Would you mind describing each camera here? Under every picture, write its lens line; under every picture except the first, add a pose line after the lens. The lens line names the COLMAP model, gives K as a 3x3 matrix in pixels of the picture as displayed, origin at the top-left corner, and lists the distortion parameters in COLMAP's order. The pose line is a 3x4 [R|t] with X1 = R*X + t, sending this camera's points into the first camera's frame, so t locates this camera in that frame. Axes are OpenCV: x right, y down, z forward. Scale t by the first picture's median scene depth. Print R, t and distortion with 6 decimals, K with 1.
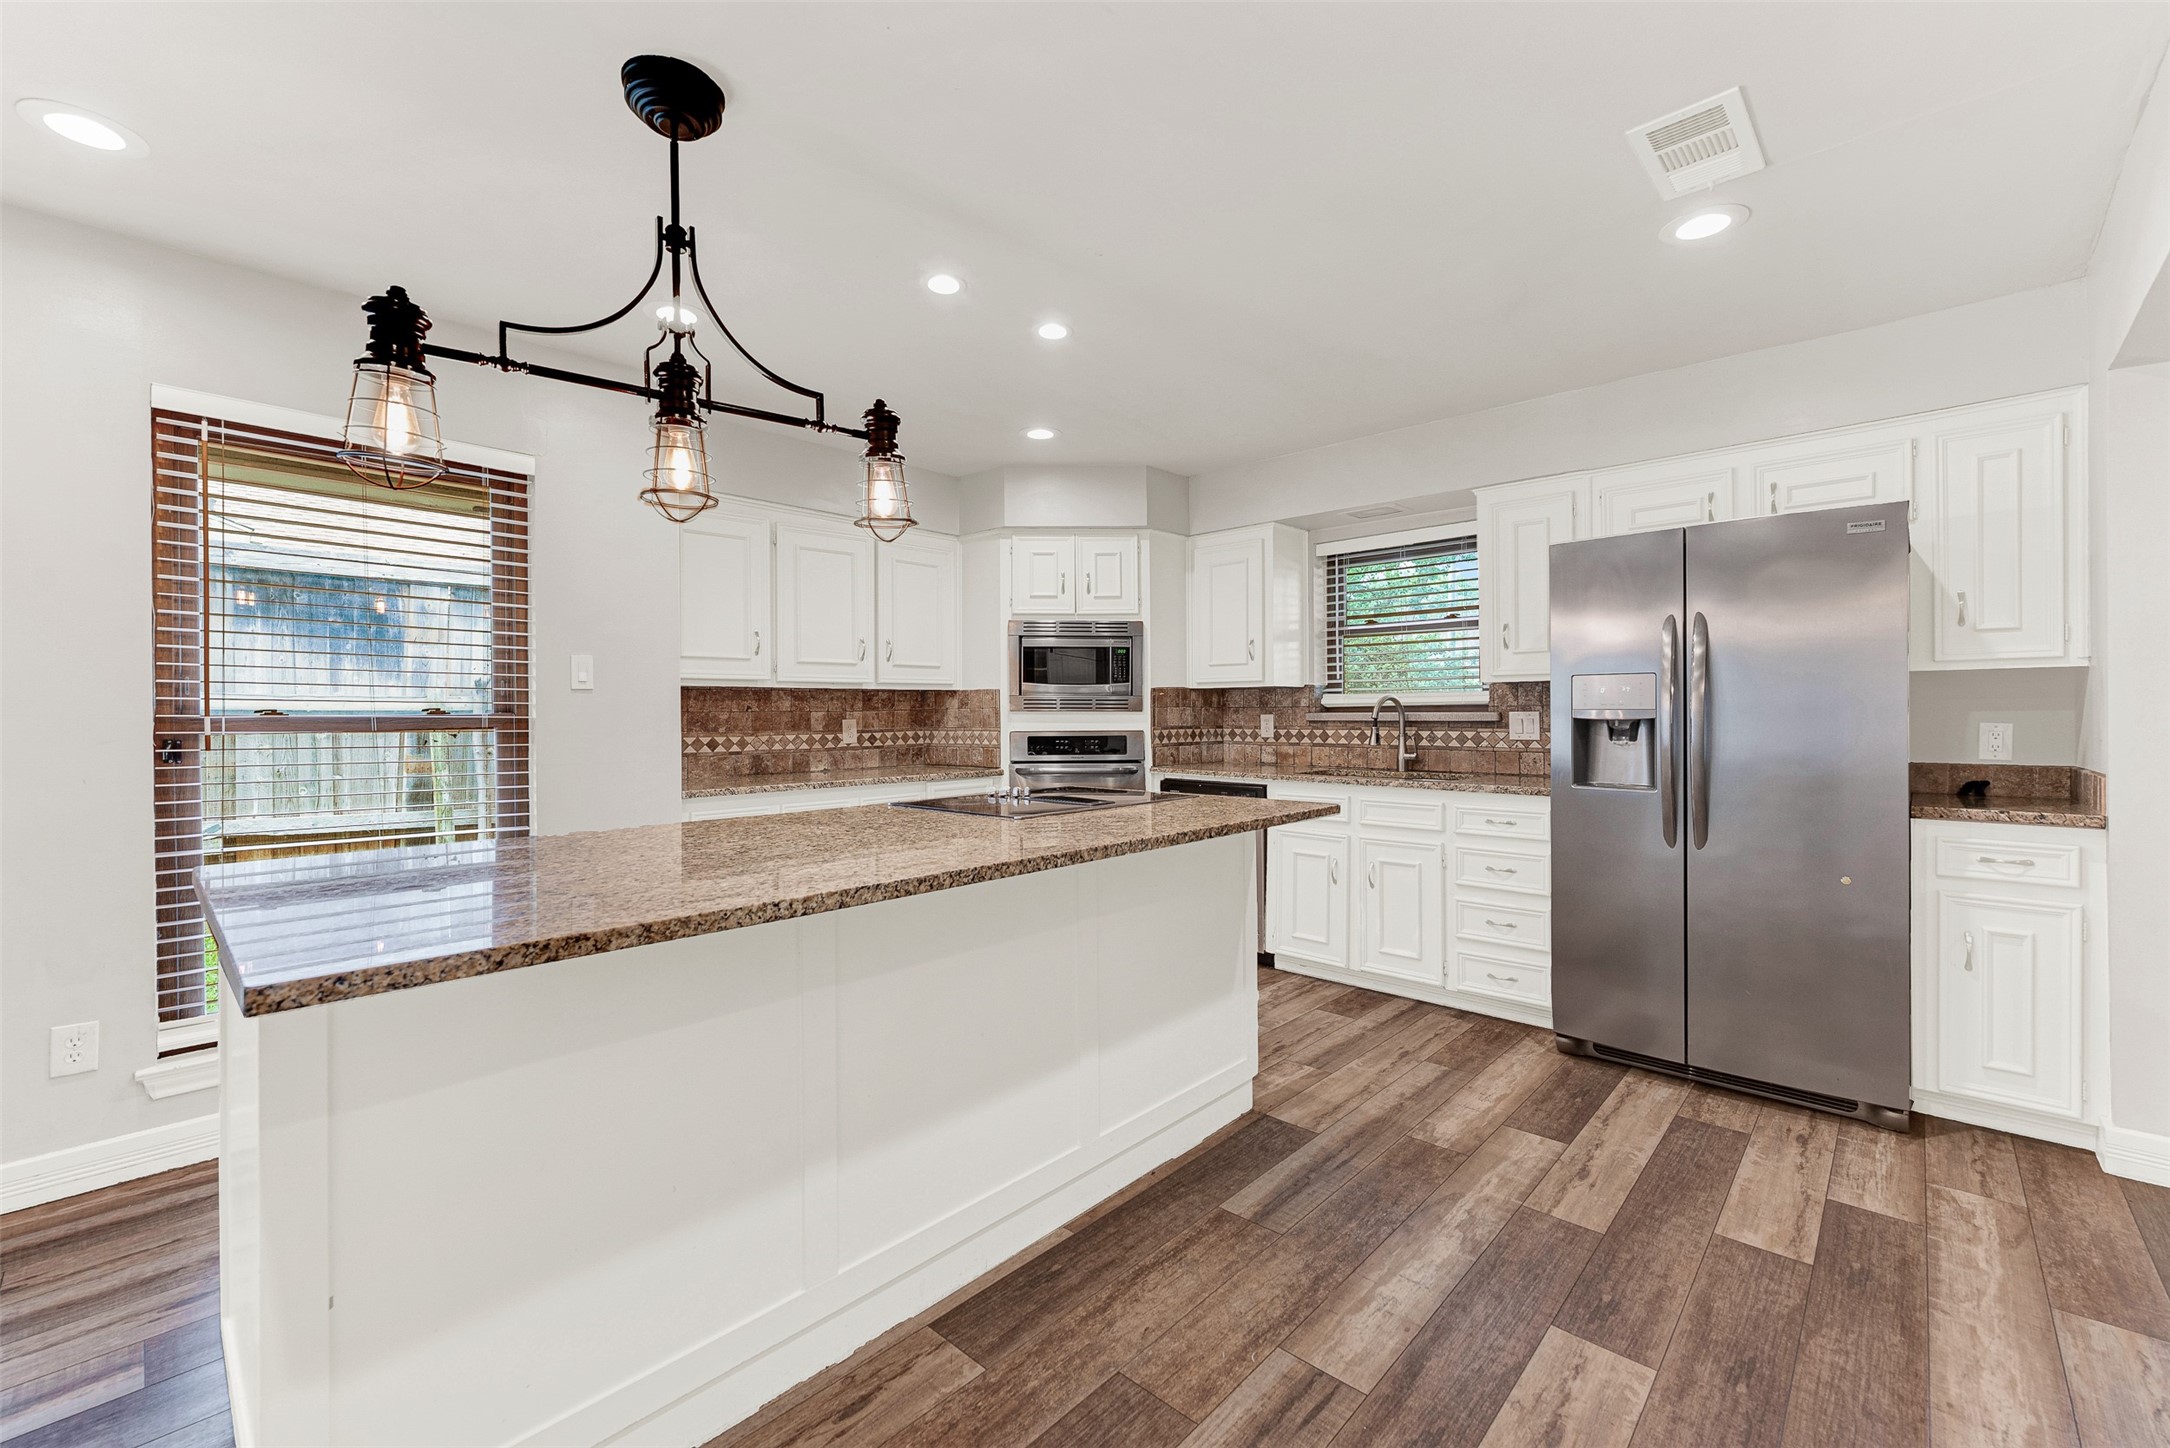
lens RADIAL K [[884.6, 0, 1087.3], [0, 884.6, 717.6], [0, 0, 1]] dist [0.000281, -0.000101]
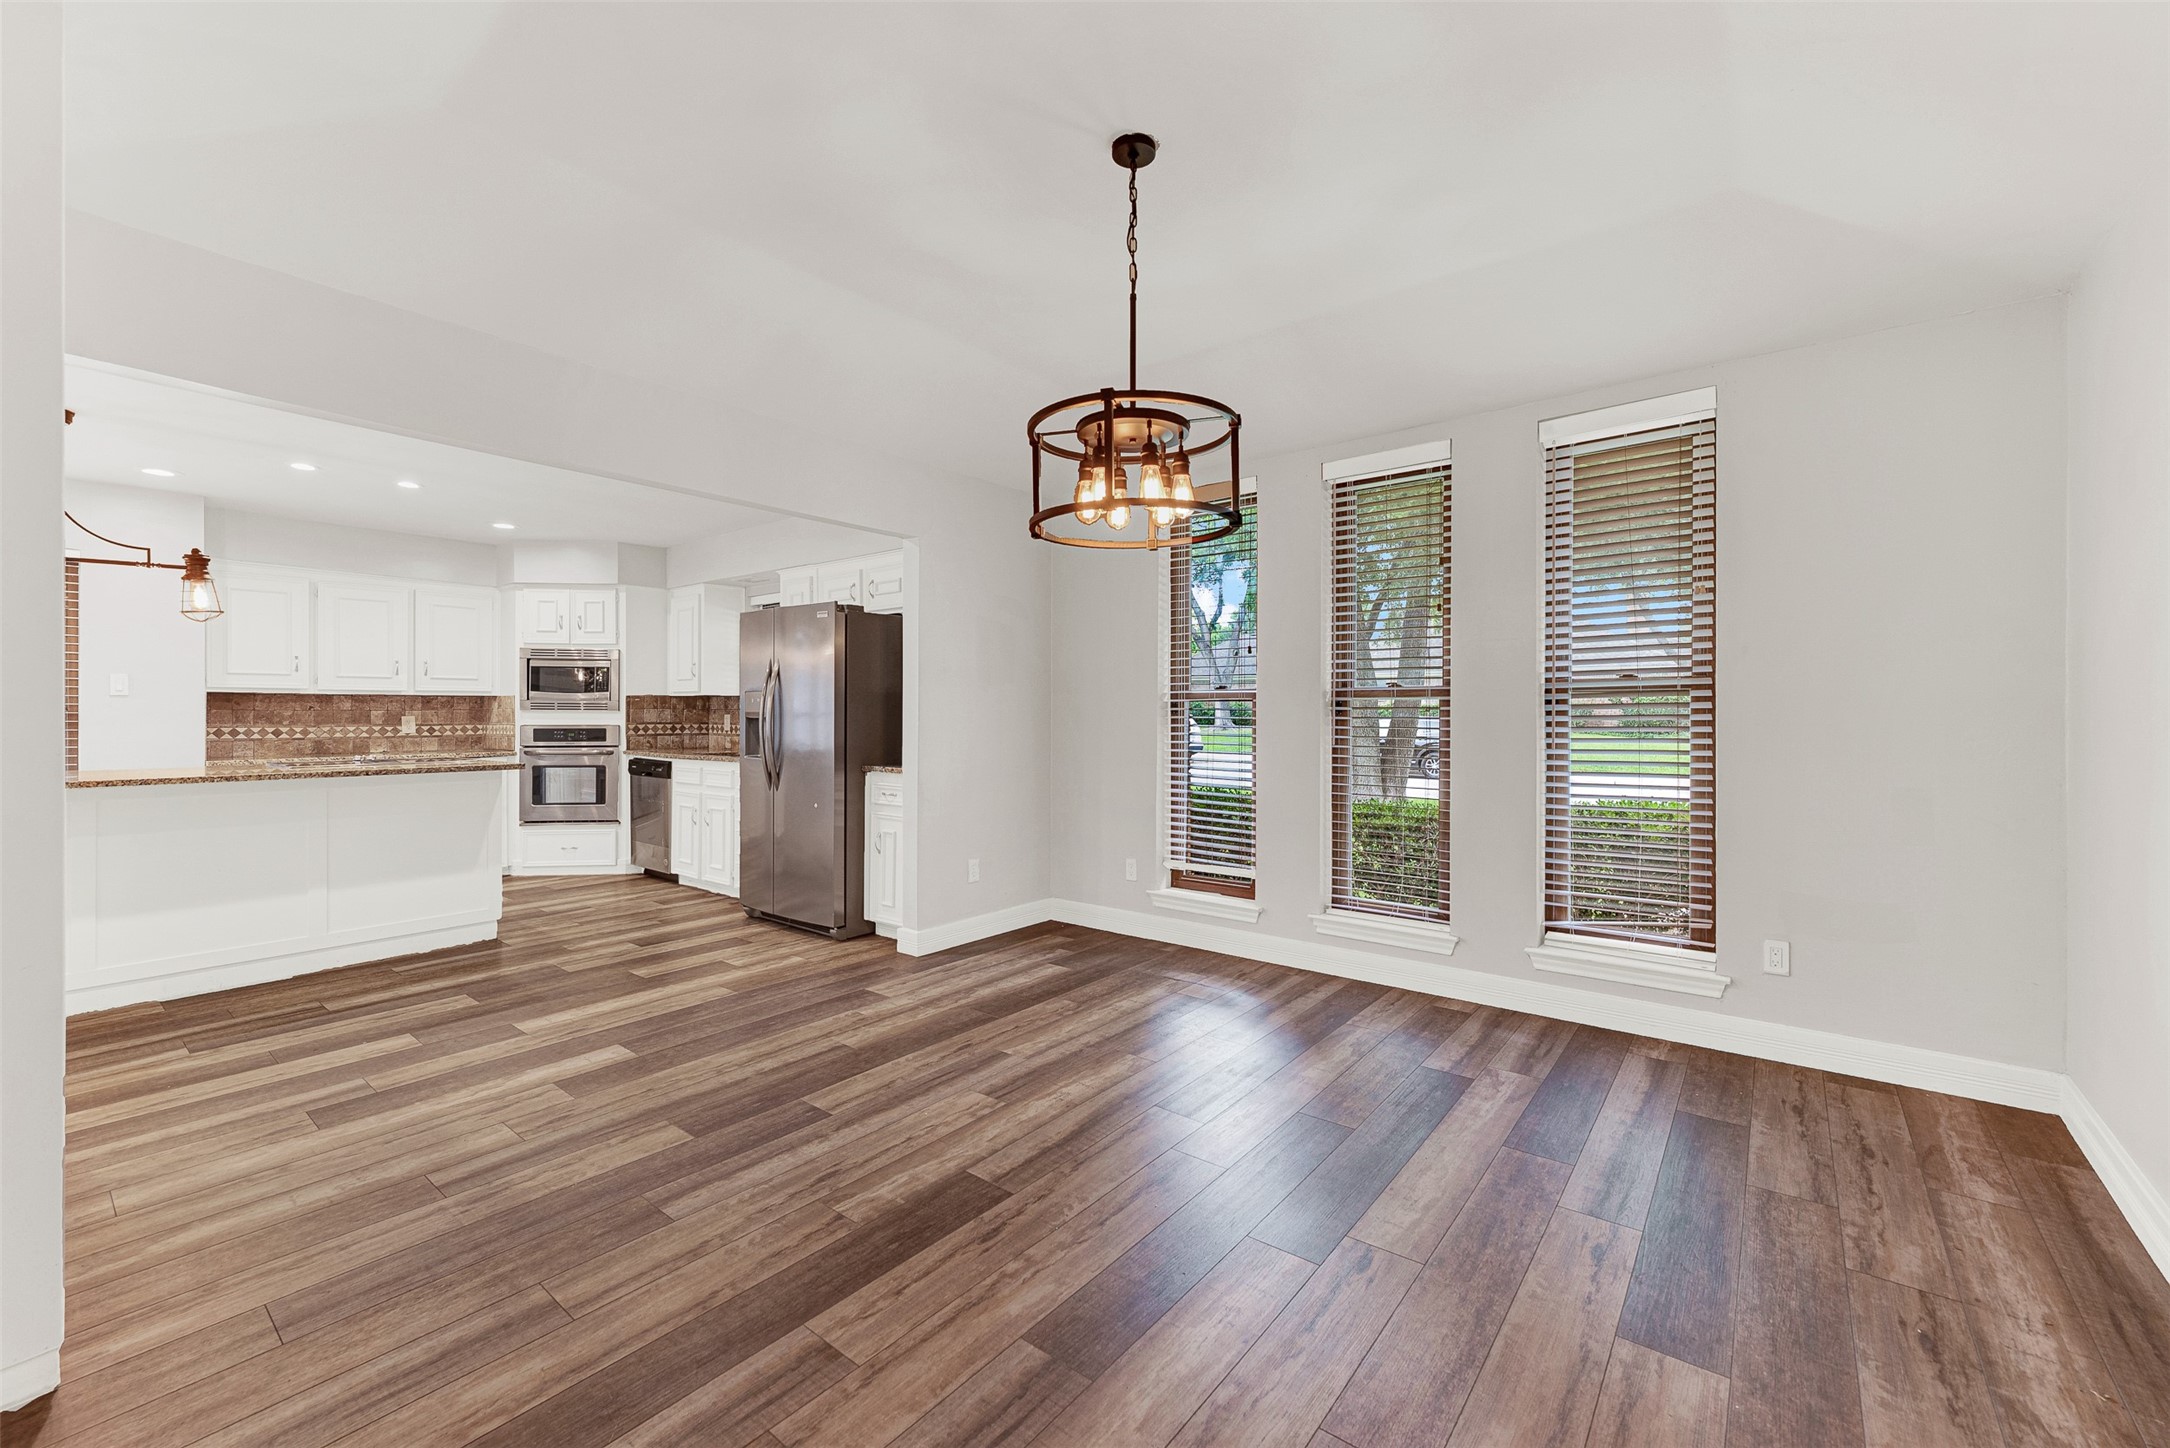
lens RADIAL K [[869.3, 0, 1095.9], [0, 869.3, 715.4], [0, 0, 1]] dist [-0.011254, -0.000023]
pose [[0.995899, 0.006011, 0.090270, 0.717665], [-0.005657, 0.999975, -0.004174, 0.000405], [-0.090292, 0.003646, 0.995909, -0.481567]]
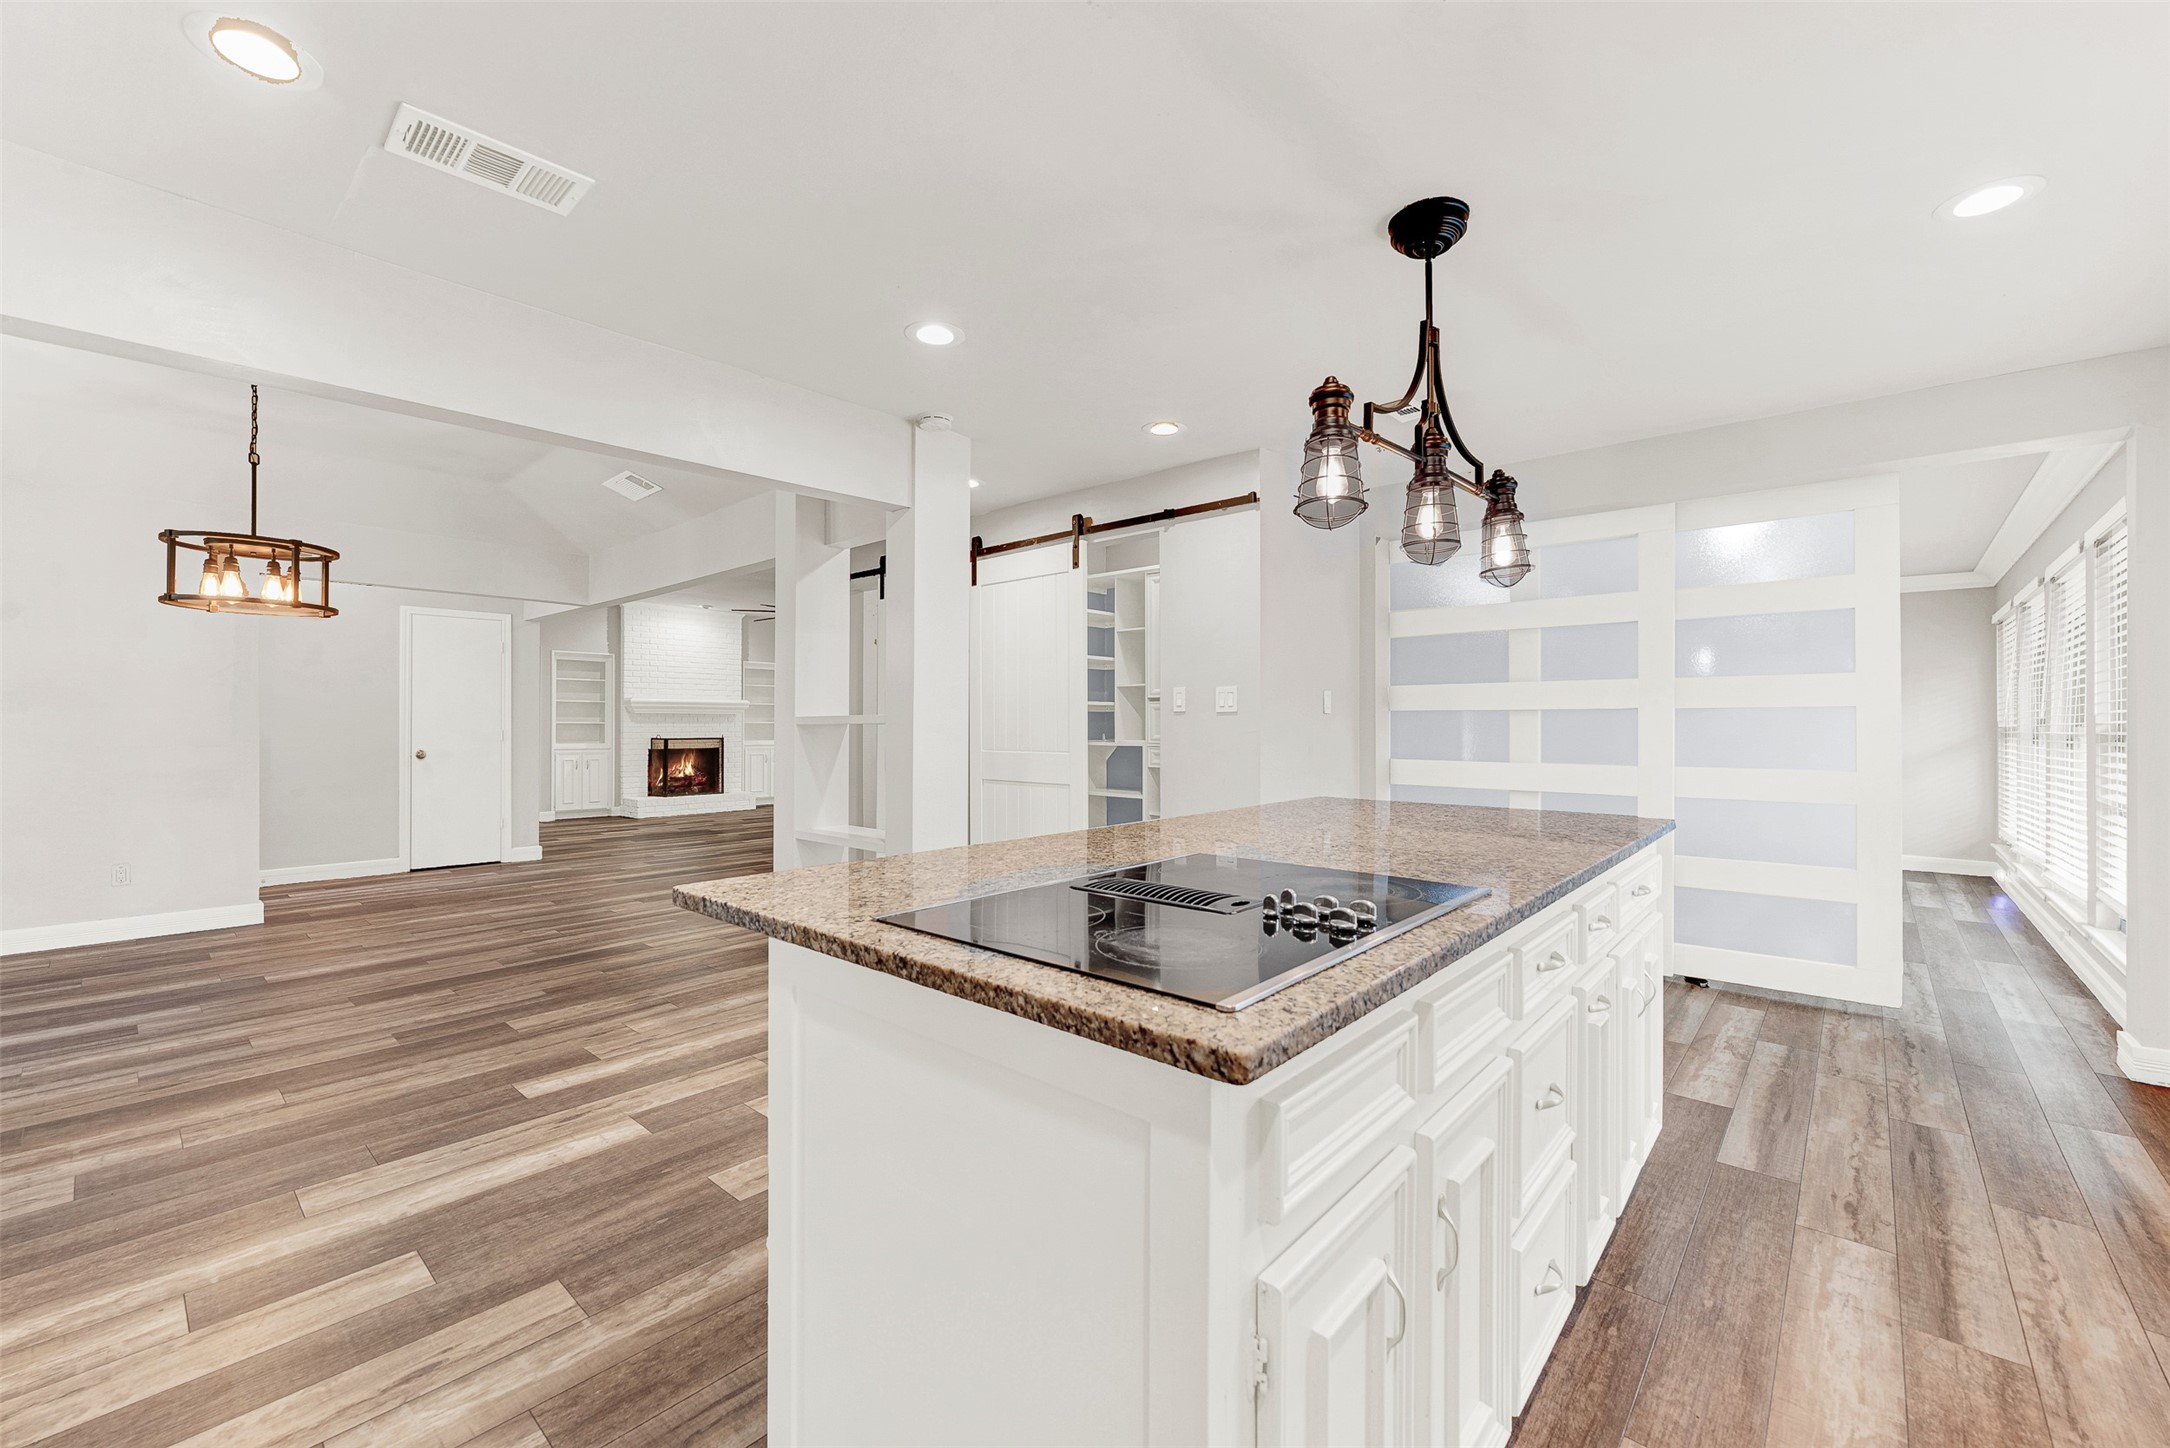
lens RADIAL K [[868.7, 0, 1085.0], [0, 868.7, 724.0], [0, 0, 1]] dist [0.001759, 0.000316]
pose [[-0.999587, 0.005746, -0.028171, 0.020958], [0.005516, 0.999951, 0.008207, -0.005157], [0.028216, 0.008048, -0.999569, 0.870168]]
